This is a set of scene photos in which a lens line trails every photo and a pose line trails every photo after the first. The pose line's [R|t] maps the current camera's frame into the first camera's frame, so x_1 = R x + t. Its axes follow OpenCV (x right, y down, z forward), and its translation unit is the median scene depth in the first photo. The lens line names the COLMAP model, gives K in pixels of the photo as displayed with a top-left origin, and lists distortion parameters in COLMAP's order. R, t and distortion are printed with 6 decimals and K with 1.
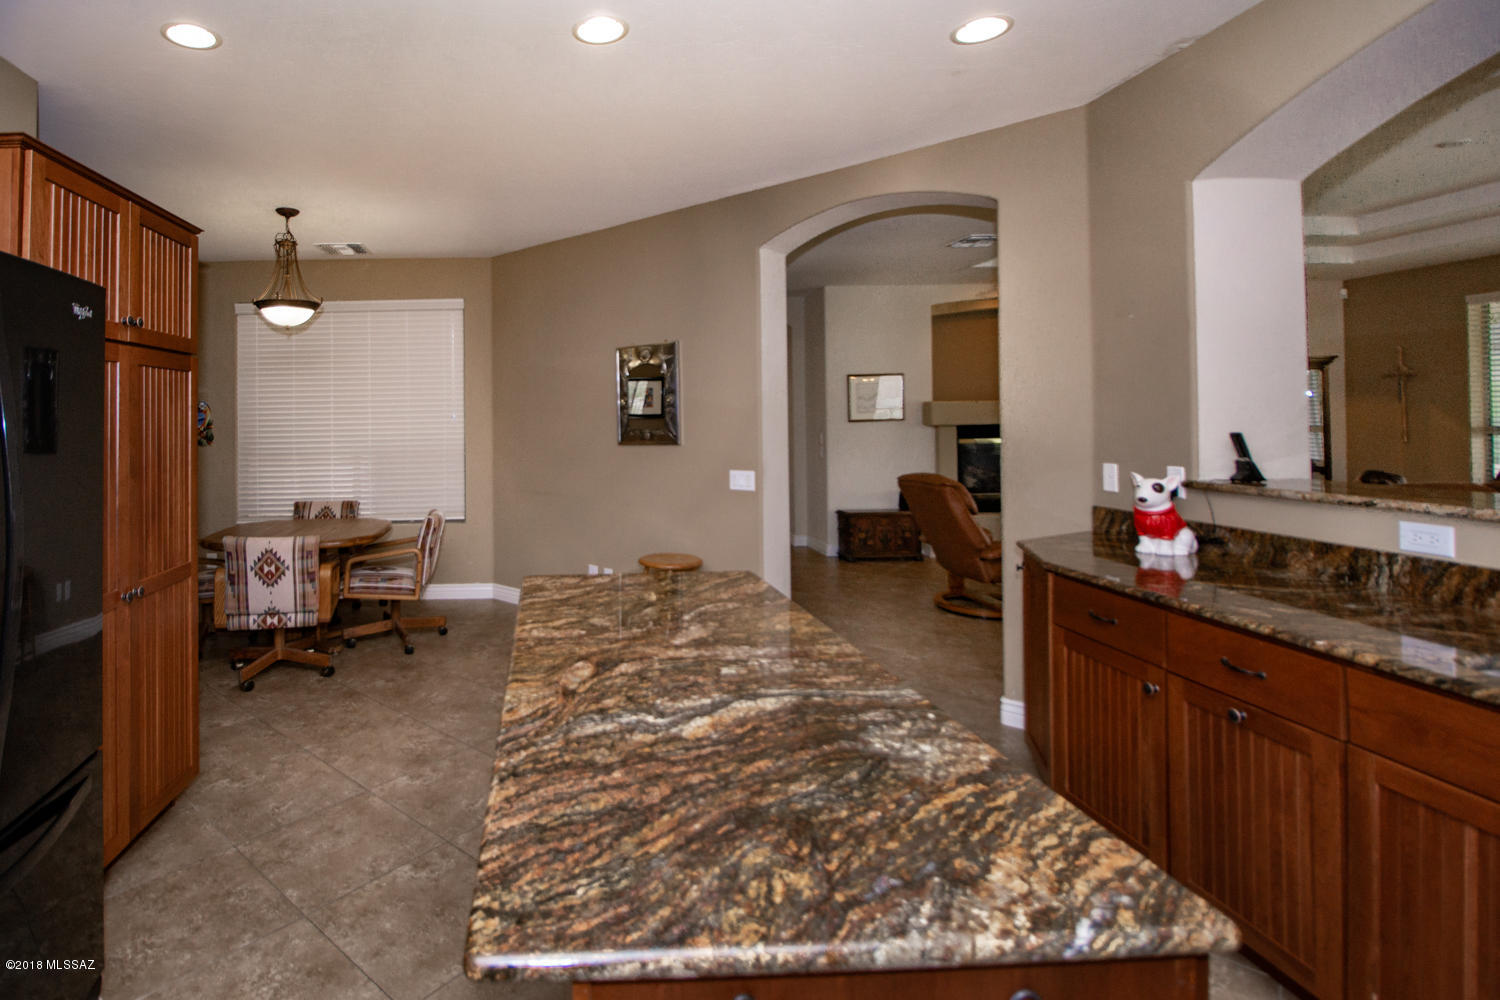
lens RADIAL K [[719.6, 0, 609.0], [0, 719.6, 425.1], [0, 0, 1]] dist [-0.008946, -0.005307]
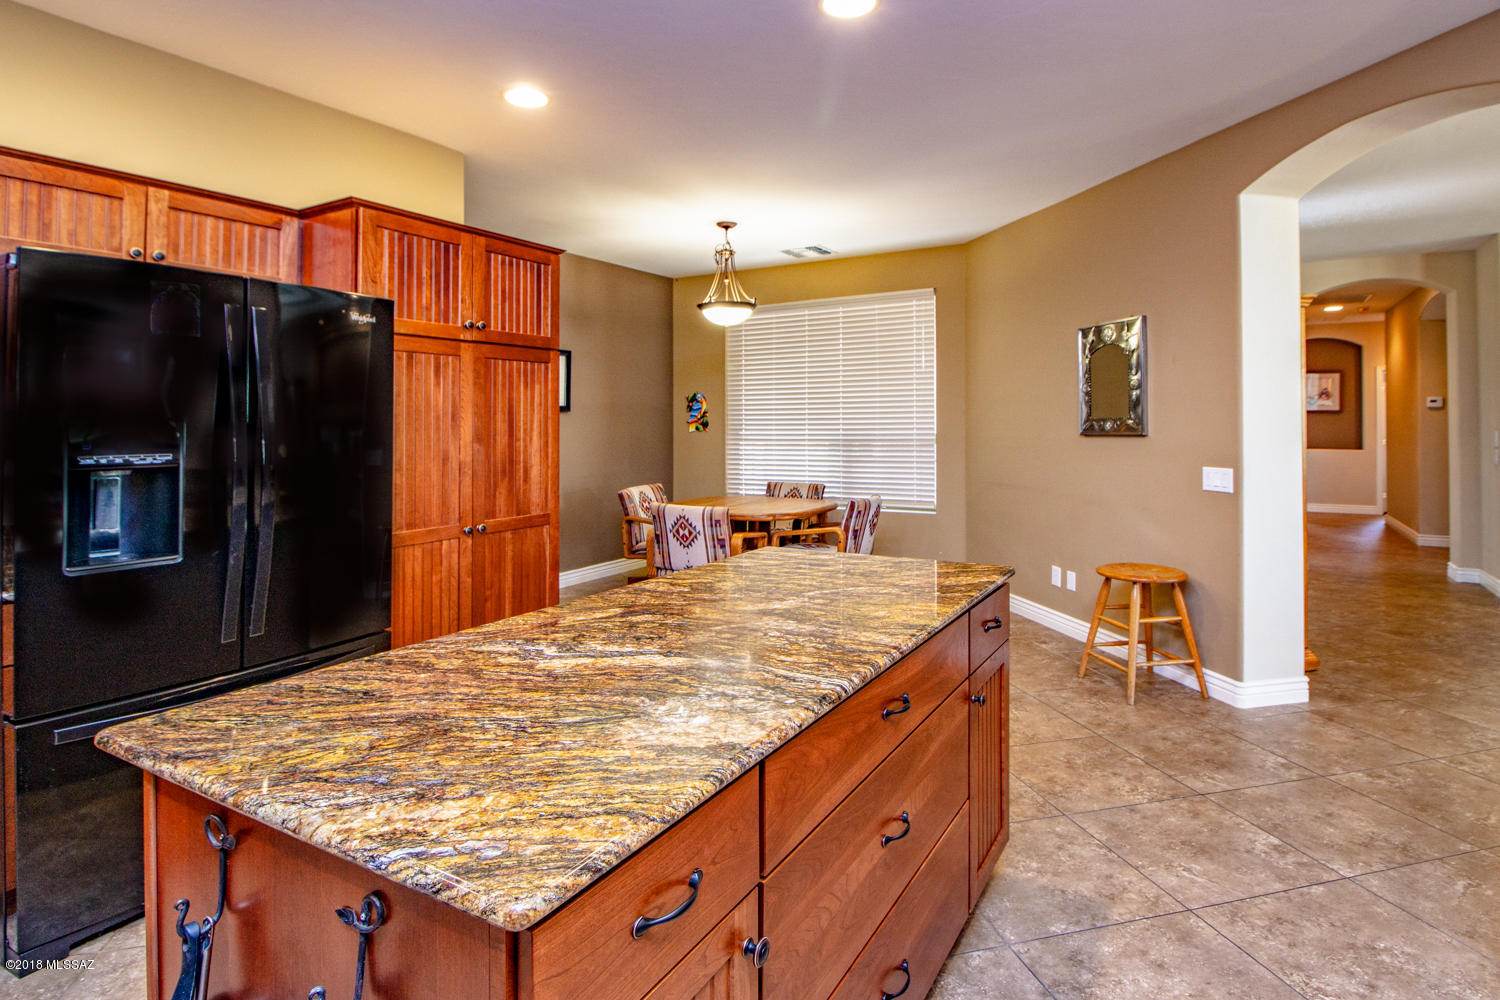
lens RADIAL K [[719.6, 0, 797.8], [0, 719.6, 424.9], [0, 0, 1]] dist [-0.008946, -0.005307]
pose [[0.880068, 0.008927, -0.474763, 0.617963], [-0.004785, 0.999939, 0.009932, 0.030549], [0.474823, -0.006469, 0.880058, 0.138678]]
